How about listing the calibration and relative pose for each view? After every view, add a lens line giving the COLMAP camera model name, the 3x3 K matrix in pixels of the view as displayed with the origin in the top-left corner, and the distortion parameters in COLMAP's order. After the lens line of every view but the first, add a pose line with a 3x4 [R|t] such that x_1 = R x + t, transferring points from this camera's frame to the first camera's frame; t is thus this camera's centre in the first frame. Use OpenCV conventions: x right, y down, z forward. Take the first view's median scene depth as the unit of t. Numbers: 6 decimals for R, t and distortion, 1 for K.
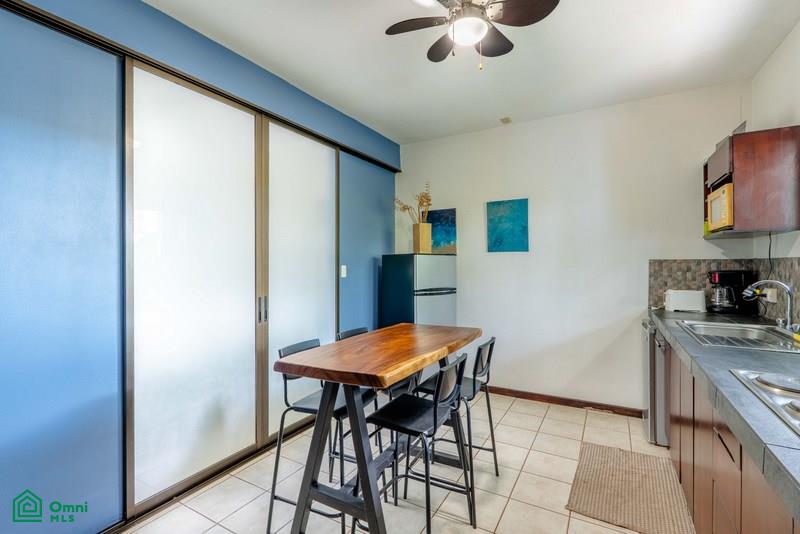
lens RADIAL K [[368.9, 0, 412.0], [0, 368.9, 263.8], [0, 0, 1]] dist [-0.001653, 0.000407]
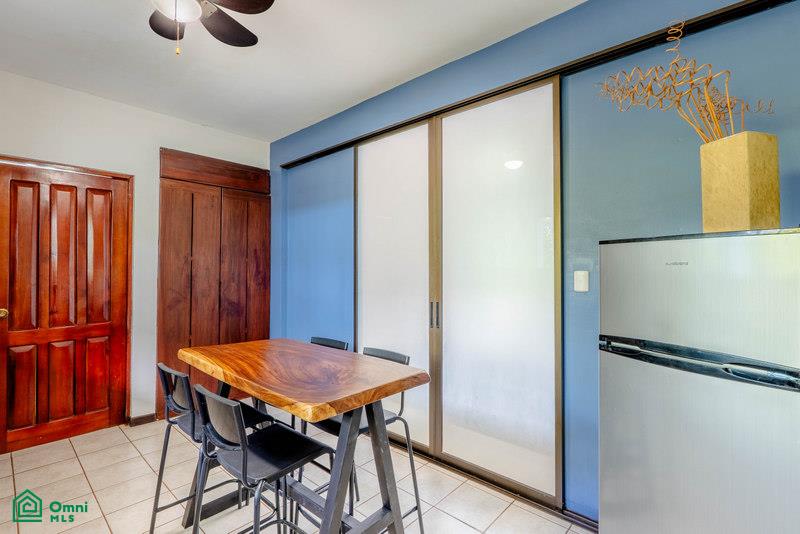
lens RADIAL K [[368.9, 0, 405.9], [0, 368.9, 265.1], [0, 0, 1]] dist [-0.001653, 0.000407]
pose [[-0.222716, -0.008229, -0.974849, 0.493244], [0.001646, 0.999960, -0.008817, -0.000177], [0.974882, -0.003568, -0.222694, 0.998977]]
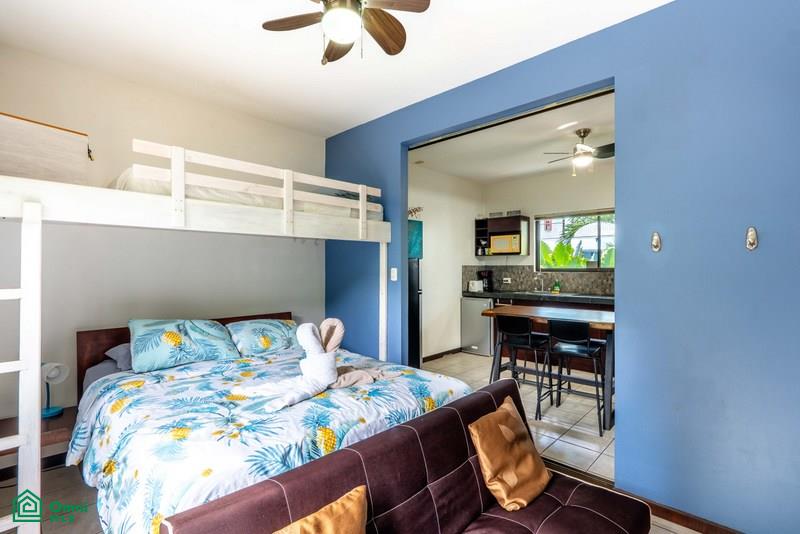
lens RADIAL K [[368.9, 0, 395.7], [0, 368.9, 276.0], [0, 0, 1]] dist [-0.001653, 0.000407]
pose [[0.262979, -0.018836, 0.964618, -1.302904], [-0.003158, 0.999787, 0.020384, 0.005170], [-0.964797, -0.008406, 0.262863, 0.863819]]
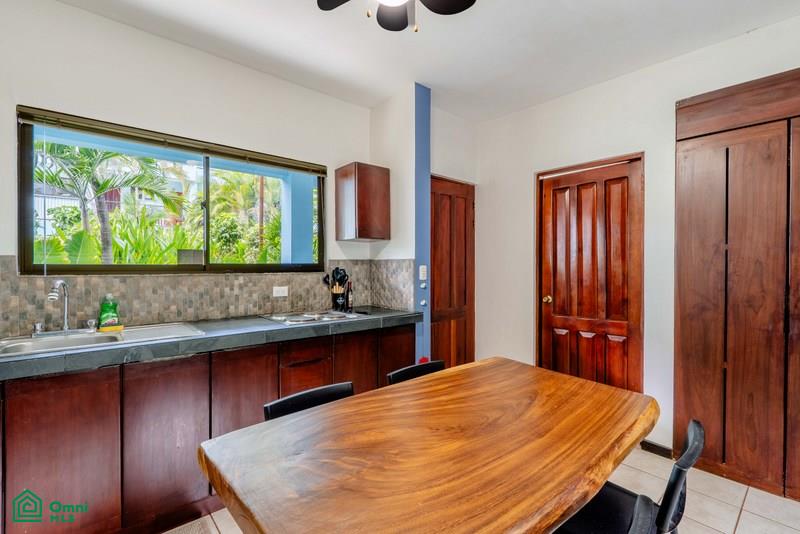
lens RADIAL K [[368.9, 0, 397.6], [0, 368.9, 268.1], [0, 0, 1]] dist [-0.001653, 0.000407]
pose [[-0.940490, 0.000134, 0.339823, -0.090923], [0.002107, 0.999983, 0.005437, 0.006010], [-0.339816, 0.005830, -0.940474, 1.037780]]
